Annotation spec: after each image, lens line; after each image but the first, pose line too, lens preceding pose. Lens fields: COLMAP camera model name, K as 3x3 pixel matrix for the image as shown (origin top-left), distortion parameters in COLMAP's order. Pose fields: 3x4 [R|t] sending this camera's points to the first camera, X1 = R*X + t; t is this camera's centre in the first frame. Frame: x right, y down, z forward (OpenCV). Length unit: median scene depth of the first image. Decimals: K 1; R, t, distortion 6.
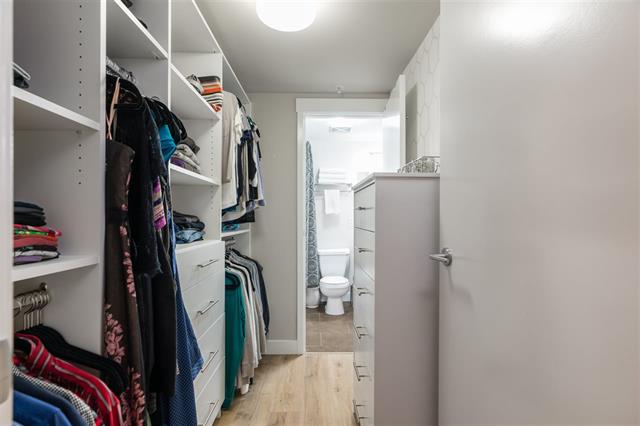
lens RADIAL K [[299.4, 0, 318.1], [0, 299.4, 215.4], [0, 0, 1]] dist [-0.001749, 0.001351]
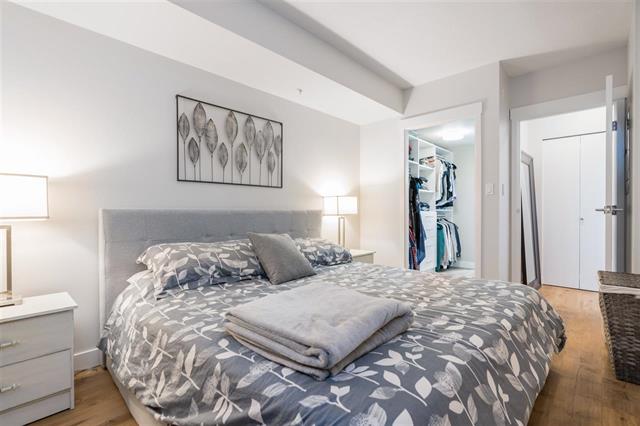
lens RADIAL K [[299.4, 0, 318.1], [0, 299.4, 215.4], [0, 0, 1]] dist [-0.001749, 0.001351]
pose [[0.717120, 0.000787, -0.696949, 0.839767], [0.005736, 0.999959, 0.007030, 0.088737], [0.696926, -0.009039, 0.717086, -1.778652]]
